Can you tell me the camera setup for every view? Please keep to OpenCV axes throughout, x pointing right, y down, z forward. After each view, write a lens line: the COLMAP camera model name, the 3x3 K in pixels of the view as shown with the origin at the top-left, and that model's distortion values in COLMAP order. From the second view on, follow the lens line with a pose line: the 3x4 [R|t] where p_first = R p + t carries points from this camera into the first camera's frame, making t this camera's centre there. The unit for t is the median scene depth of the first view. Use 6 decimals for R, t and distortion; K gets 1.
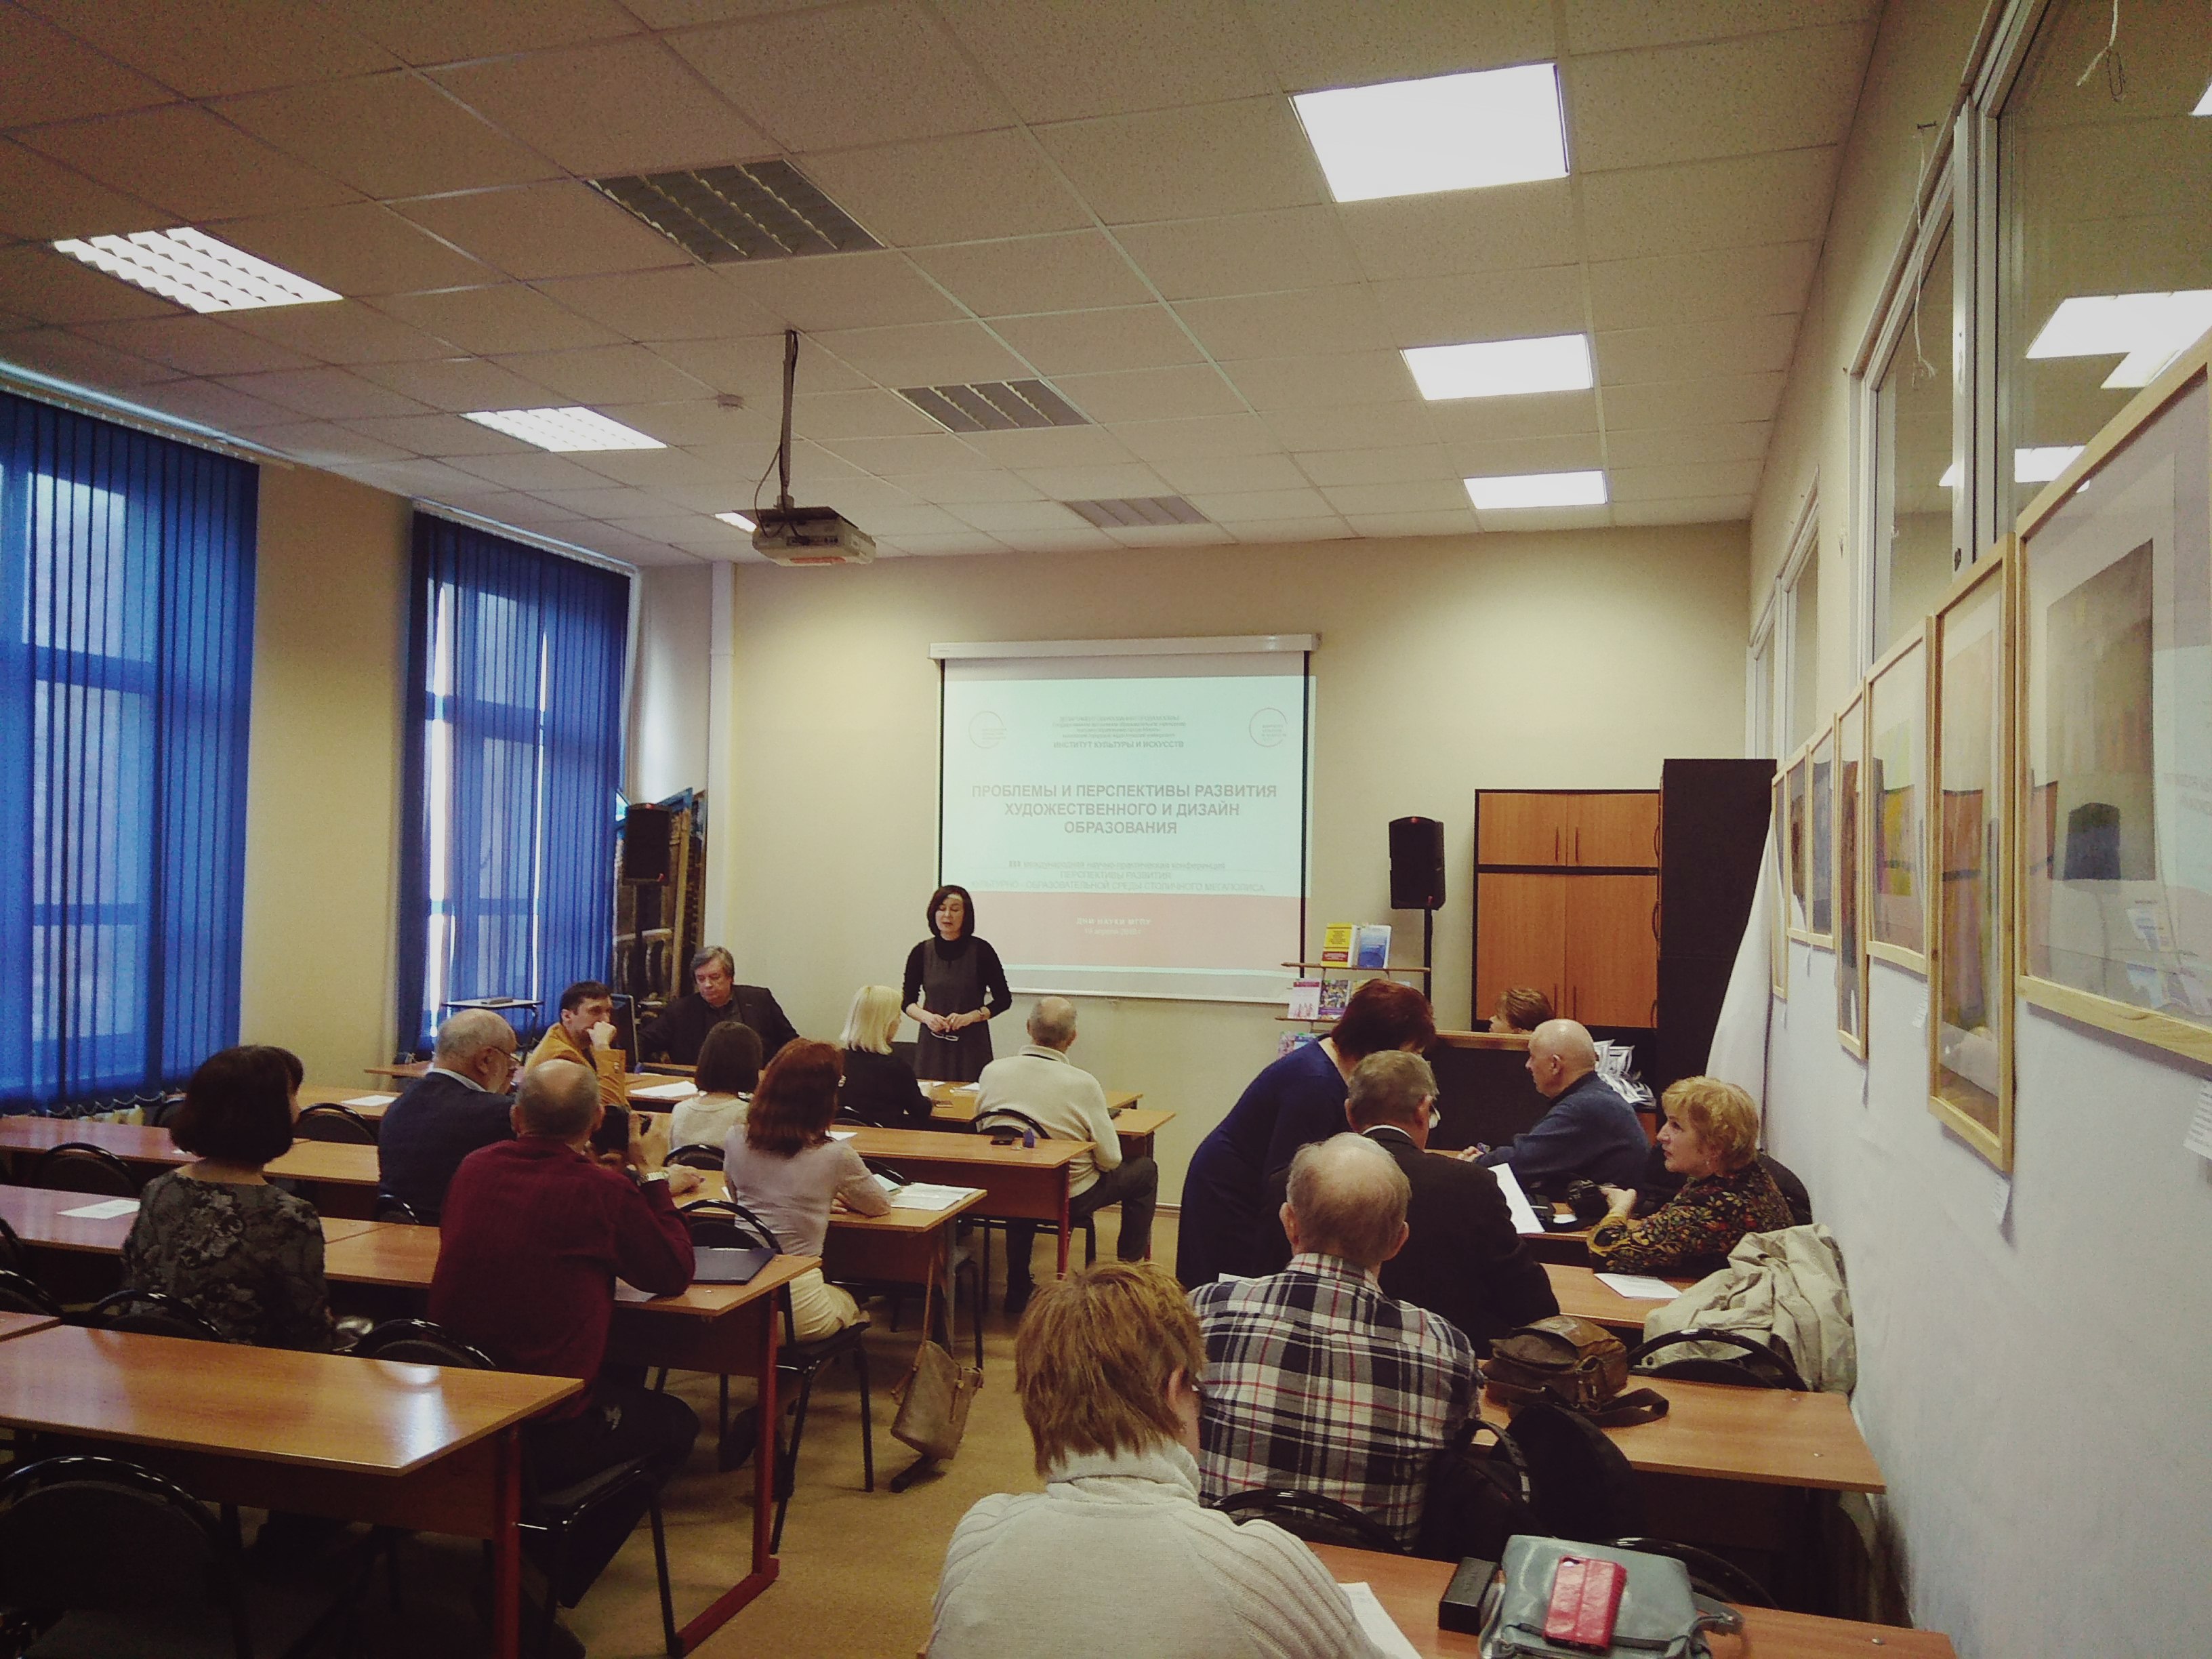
lens RADIAL K [[1705.1, 0, 1103.0], [0, 1705.1, 856.4], [0, 0, 1]] dist [0.115925, -0.182675]
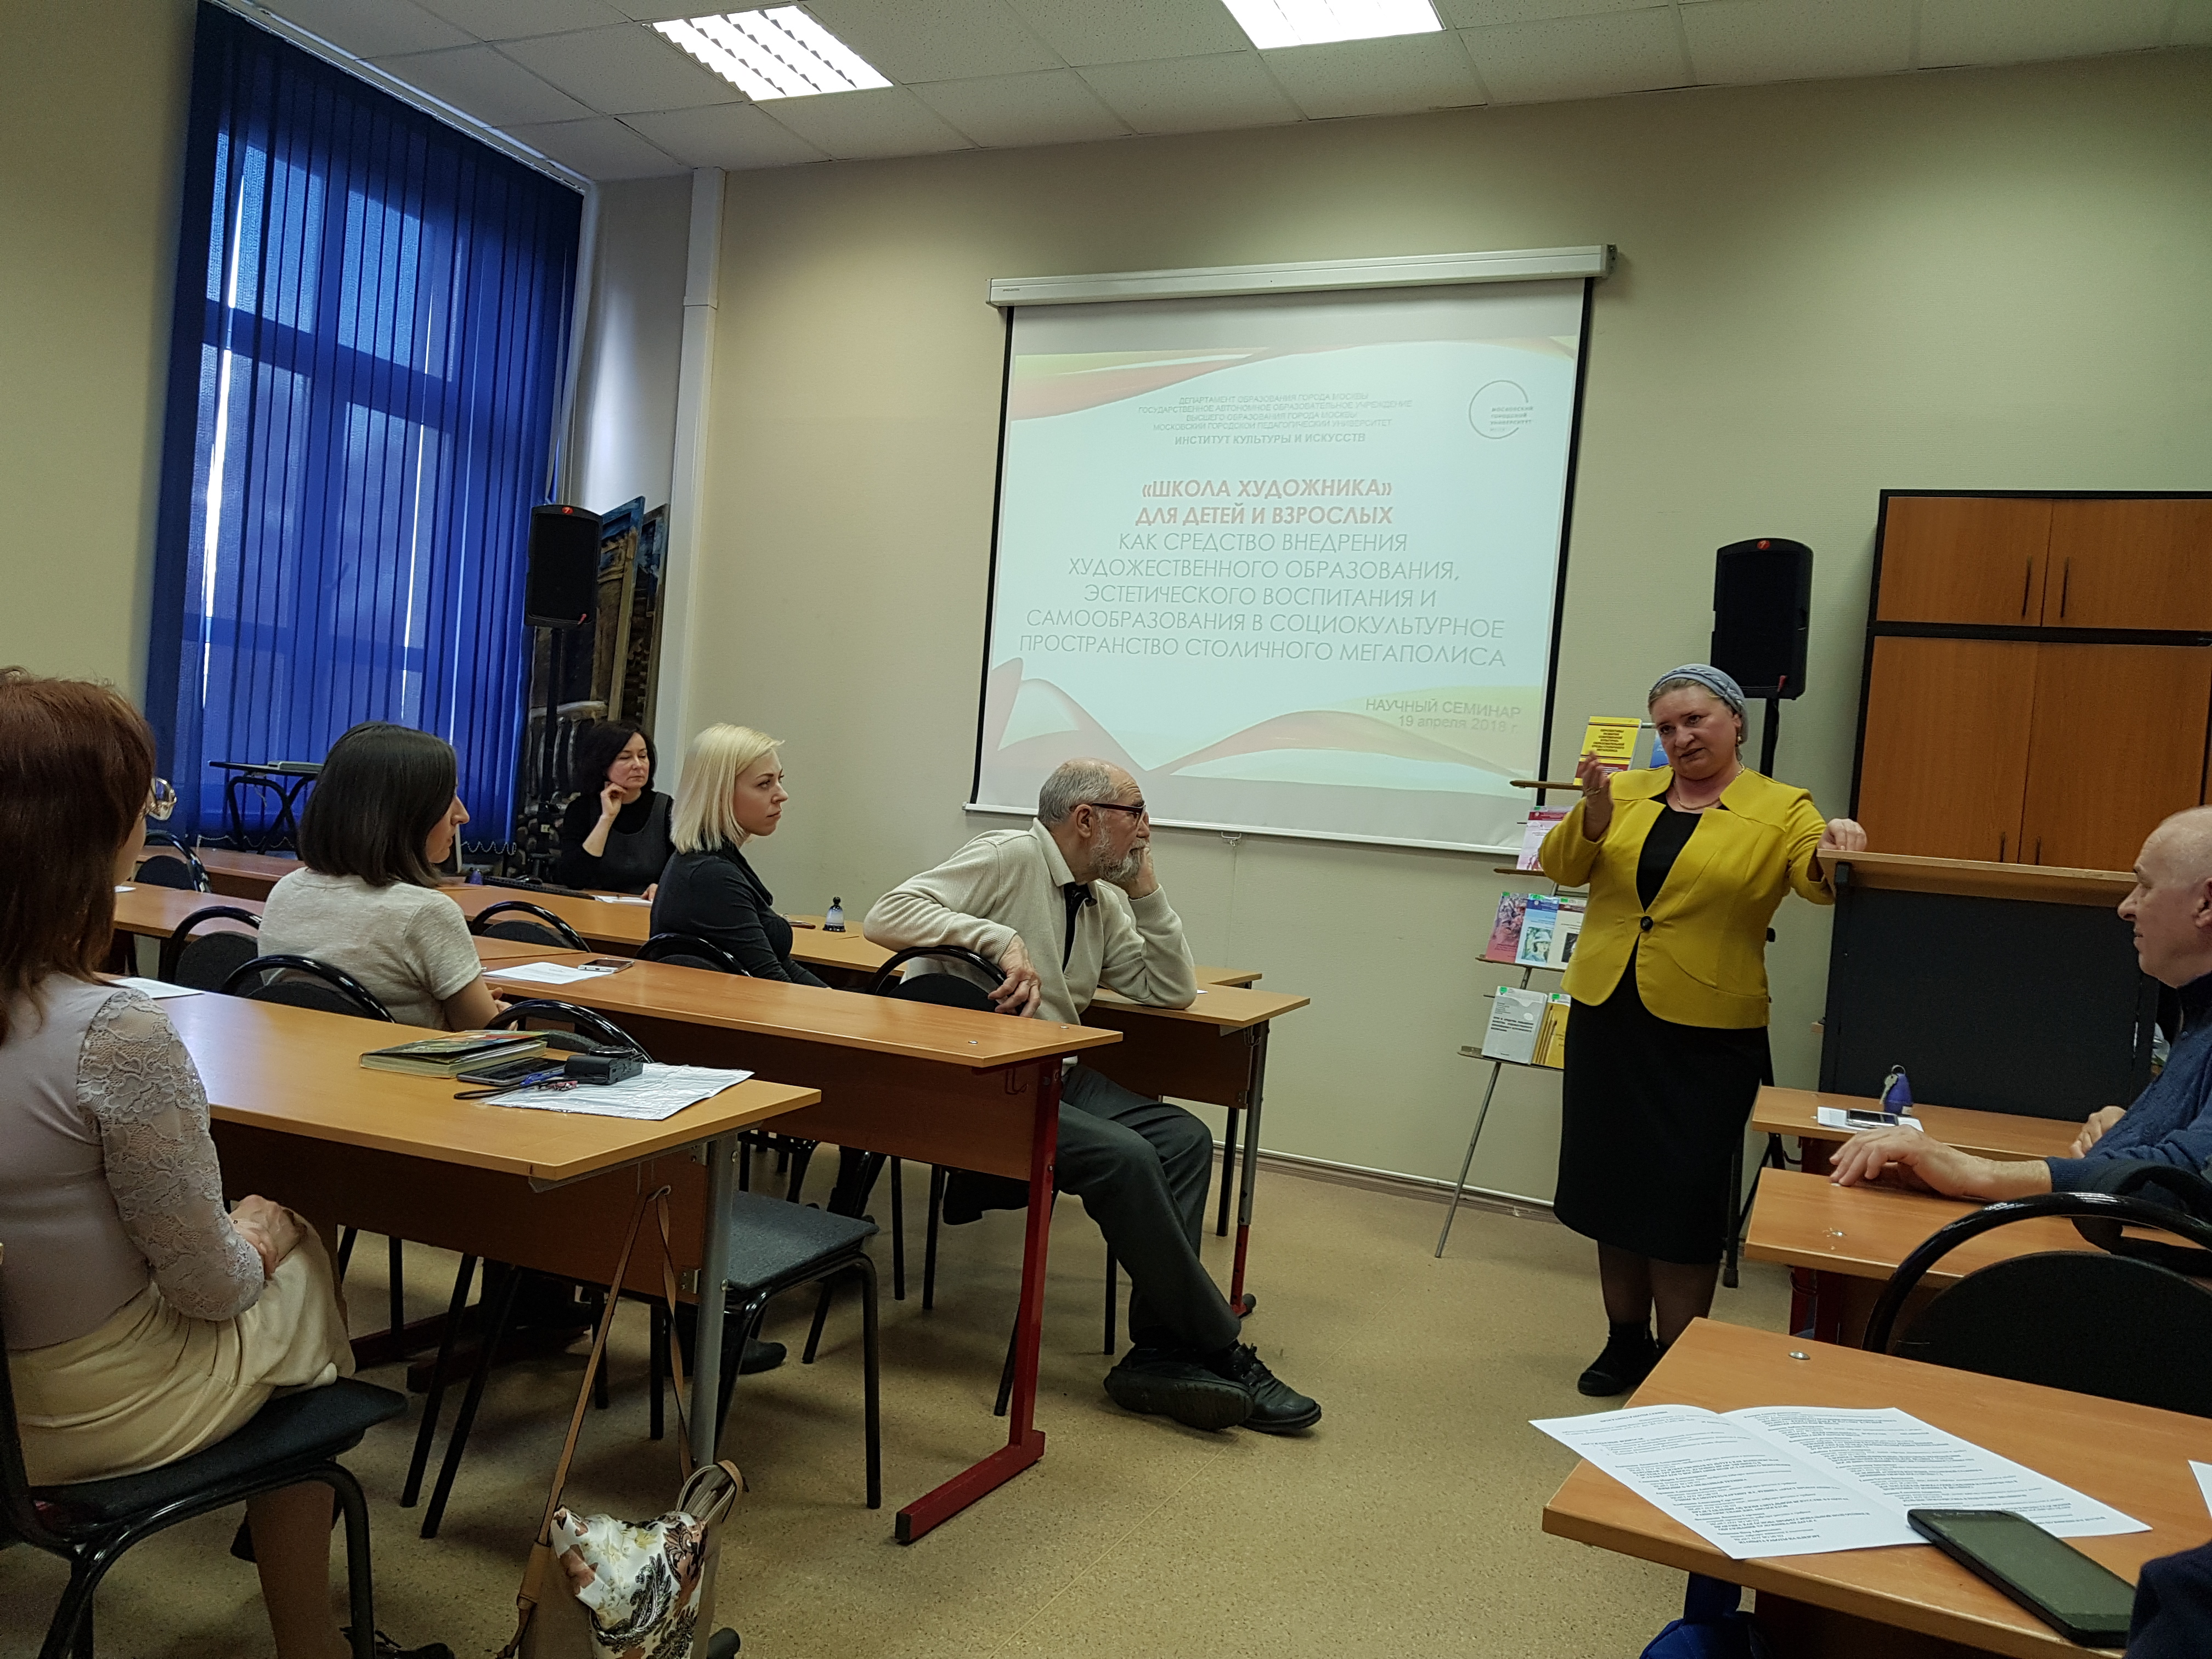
lens RADIAL K [[1749.3, 0, 1065.2], [0, 1749.3, 845.5], [0, 0, 1]] dist [0.167175, -0.347876]
pose [[0.990461, 0.063846, -0.122112, 0.026165], [-0.059757, 0.997532, 0.036863, 0.071429], [0.124165, -0.029214, 0.991831, 0.356986]]
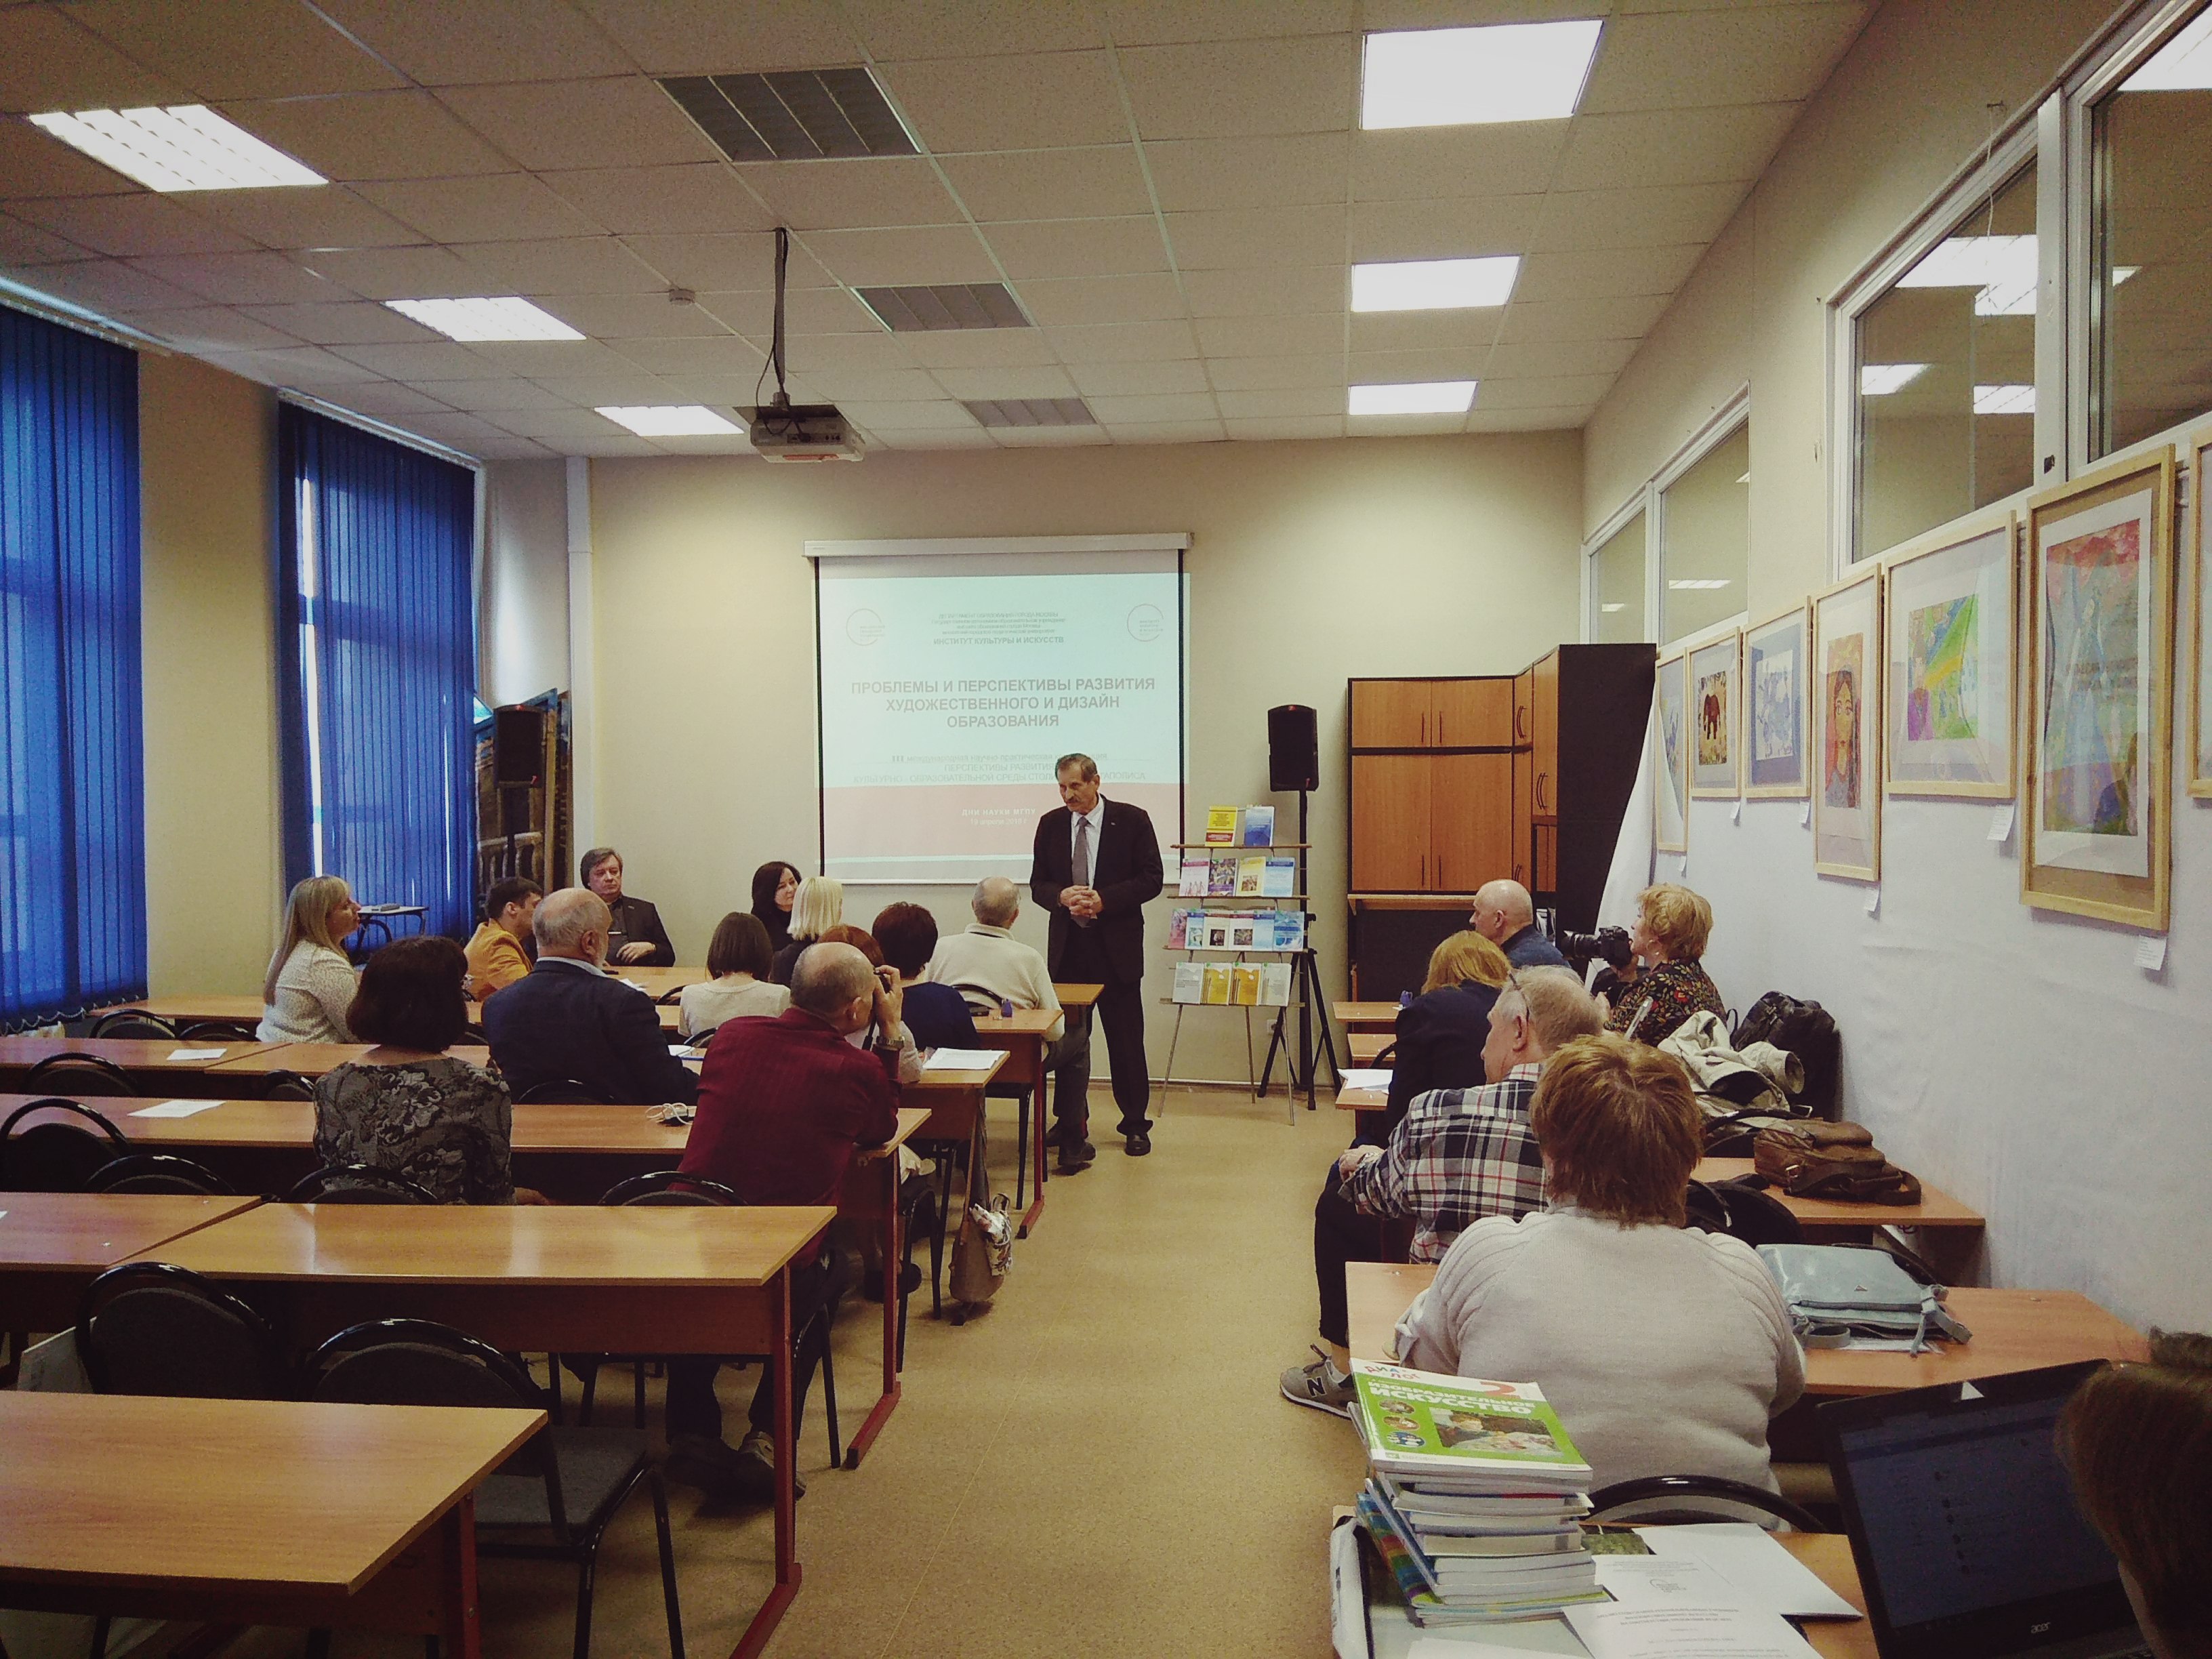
lens RADIAL K [[1705.1, 0, 1103.0], [0, 1705.1, 856.4], [0, 0, 1]] dist [0.115925, -0.182675]
pose [[0.983082, -0.032425, 0.180273, -0.128624], [0.022396, 0.998101, 0.057391, 0.007427], [-0.181792, -0.052382, 0.981941, -0.038217]]
